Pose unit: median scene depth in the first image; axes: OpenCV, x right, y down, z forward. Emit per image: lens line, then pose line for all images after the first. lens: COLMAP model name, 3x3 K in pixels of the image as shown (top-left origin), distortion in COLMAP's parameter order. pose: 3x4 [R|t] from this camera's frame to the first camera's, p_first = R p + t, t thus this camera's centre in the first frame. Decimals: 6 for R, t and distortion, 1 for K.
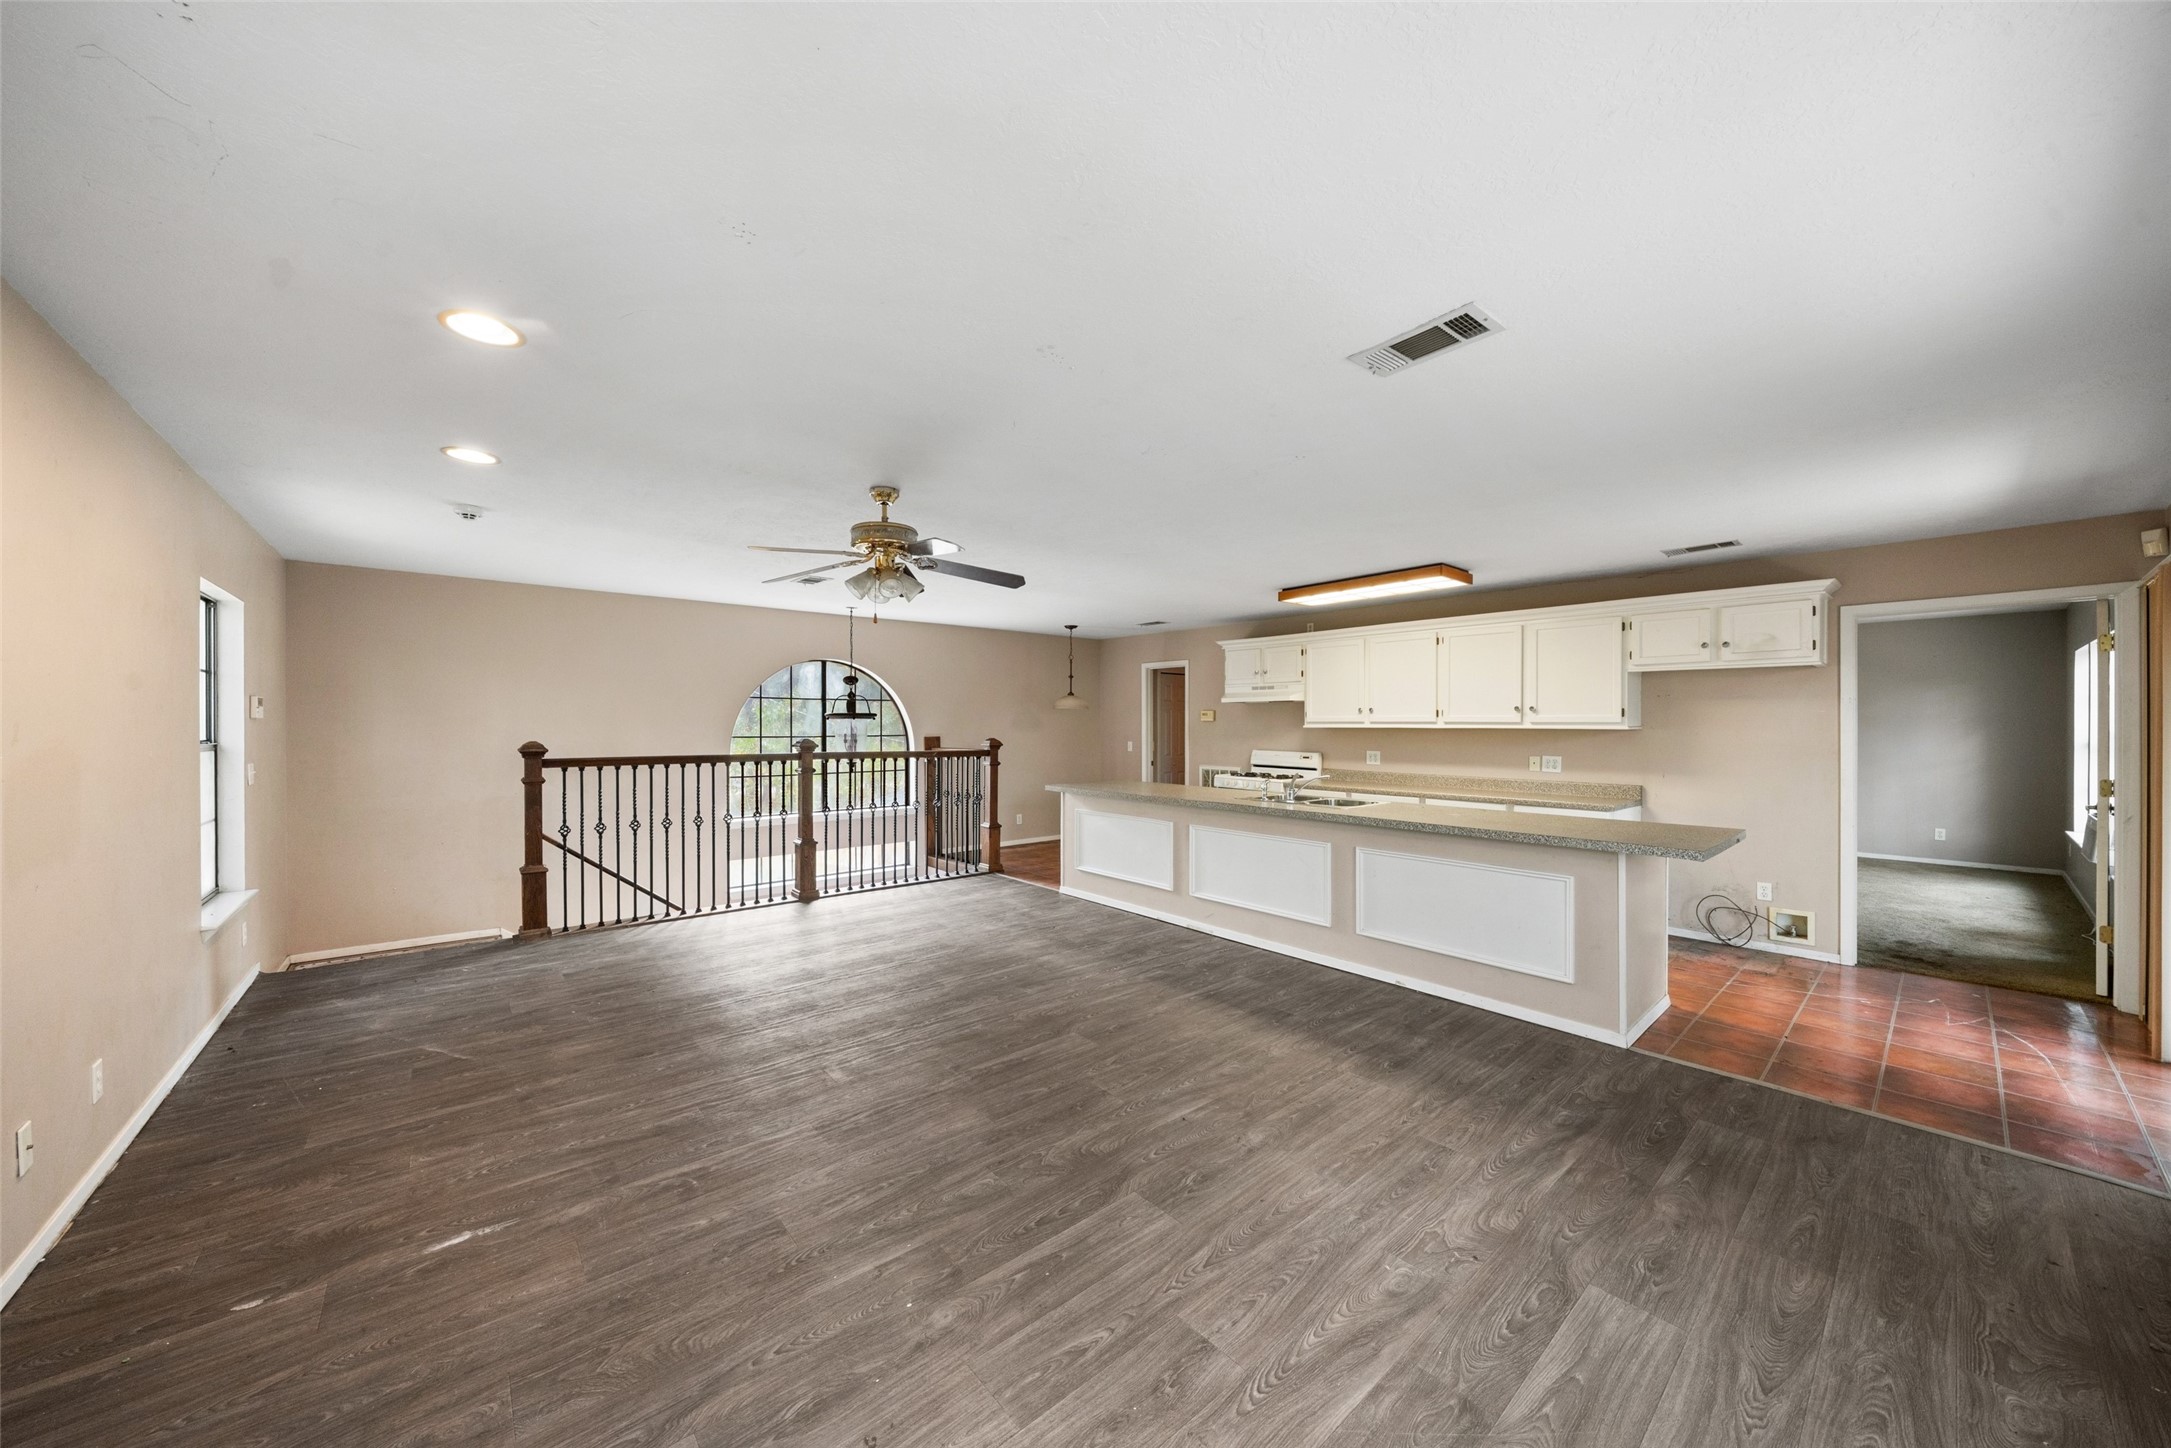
lens RADIAL K [[739.2, 0, 1086.1], [0, 739.2, 722.0], [0, 0, 1]] dist [0.000257, 0.000004]
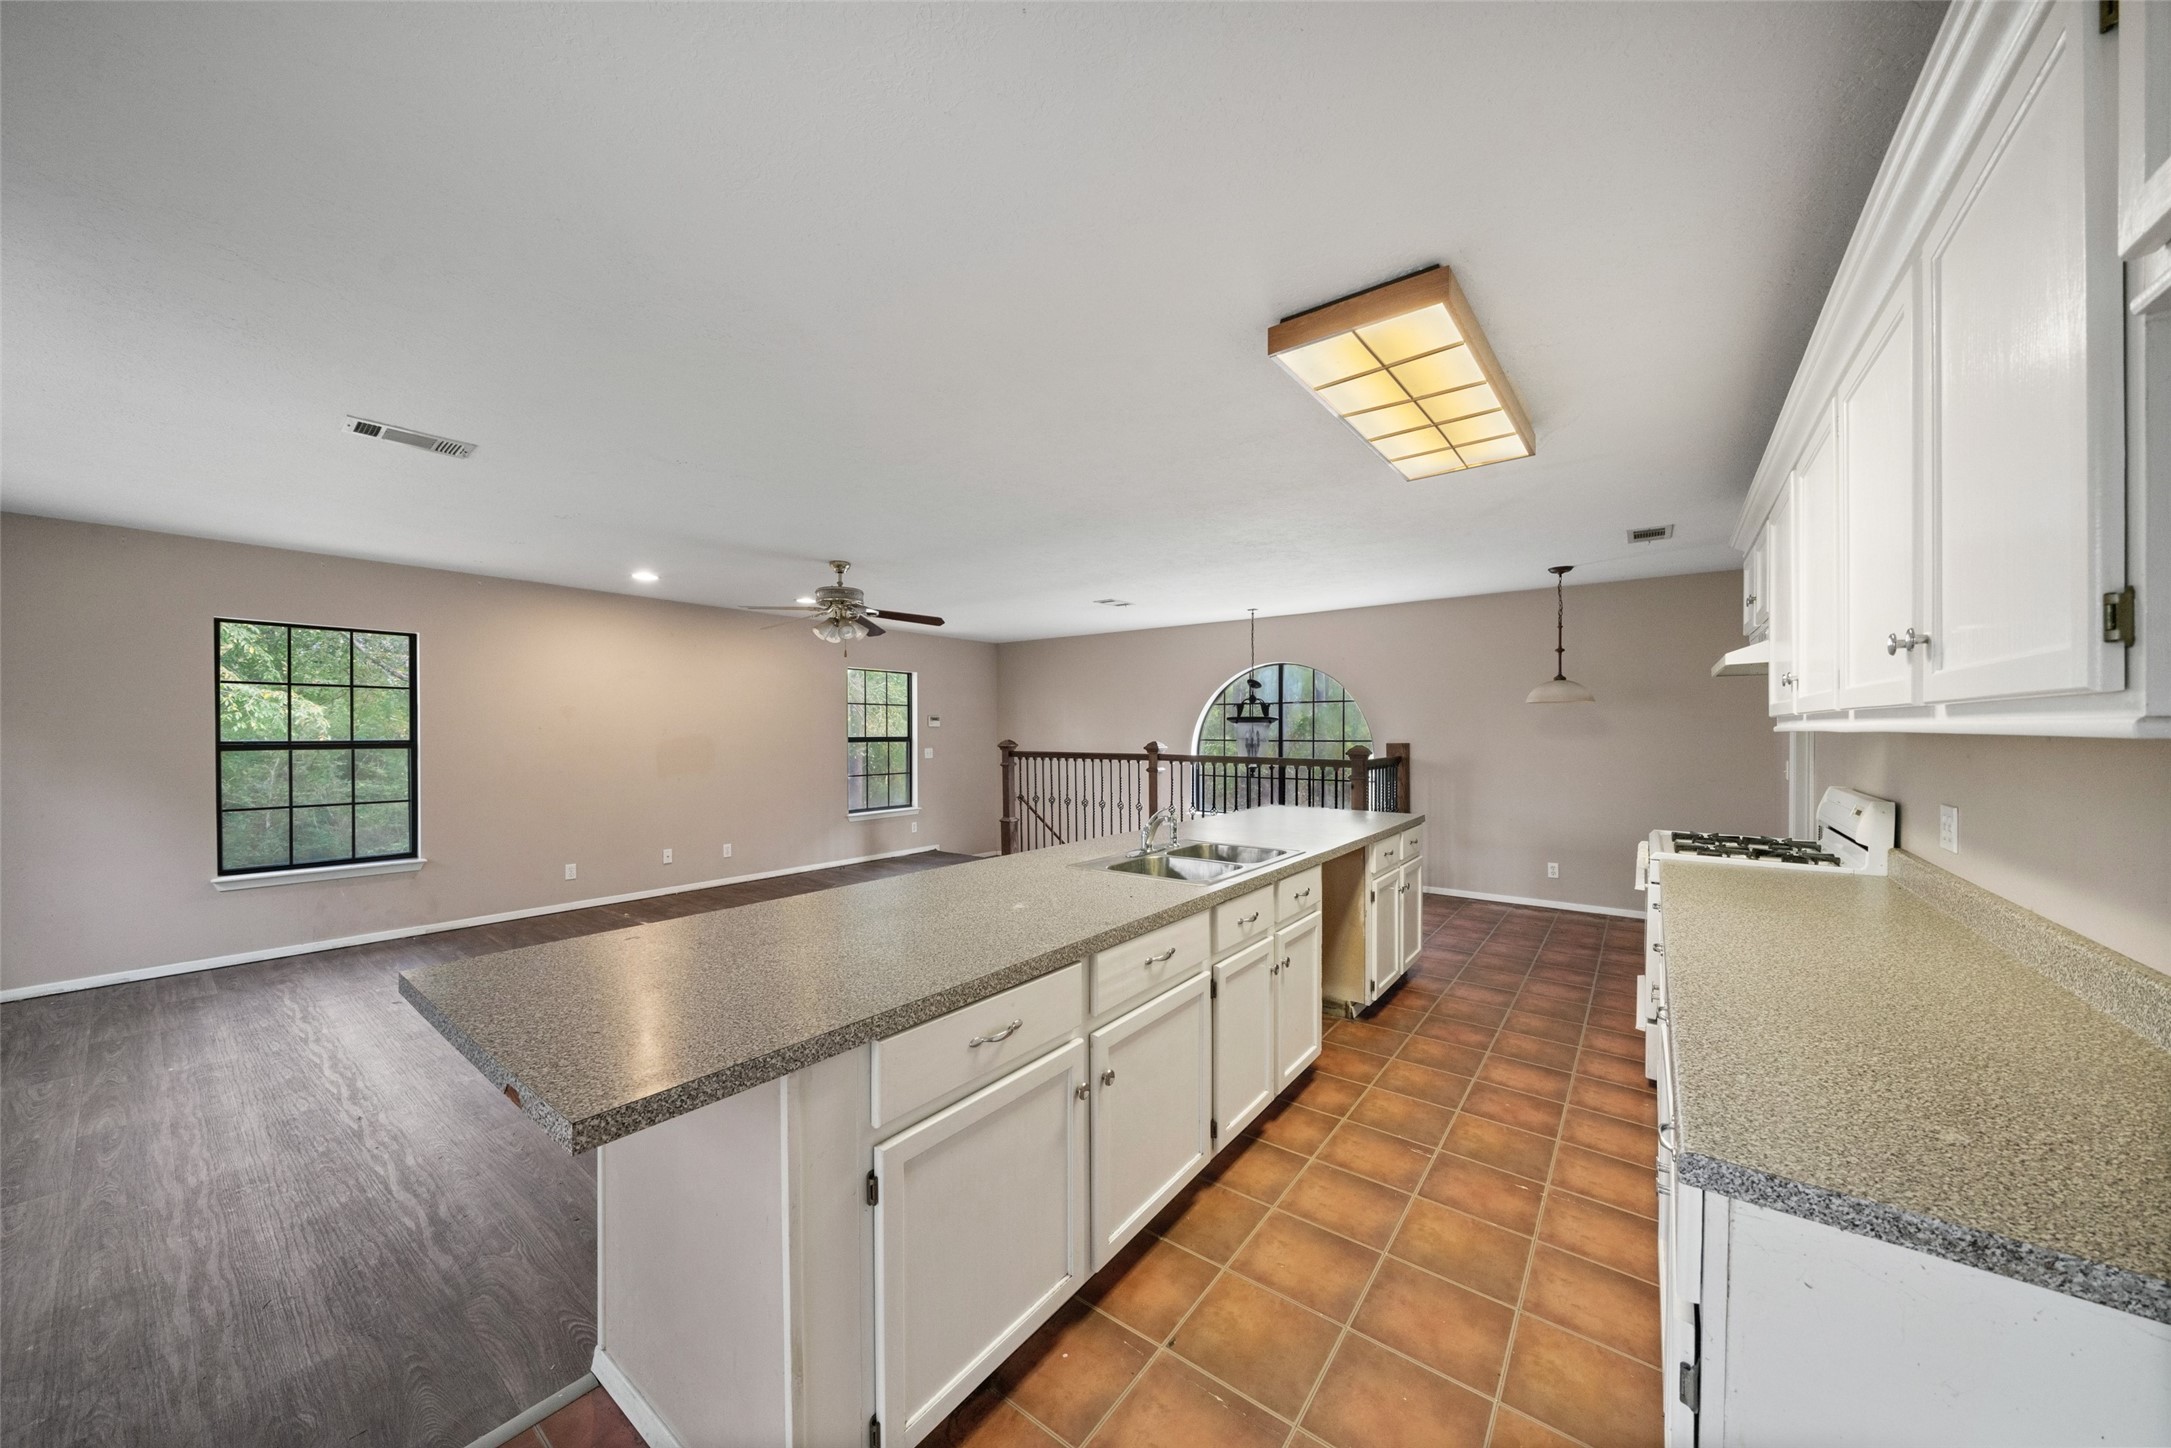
lens RADIAL K [[739.2, 0, 1087.6], [0, 739.2, 732.9], [0, 0, 1]] dist [0.000257, 0.000004]
pose [[0.214916, -0.001581, -0.976631, 0.601143], [0.004436, 0.999990, -0.000642, 0.008587], [0.976623, -0.004195, 0.214920, 0.568013]]
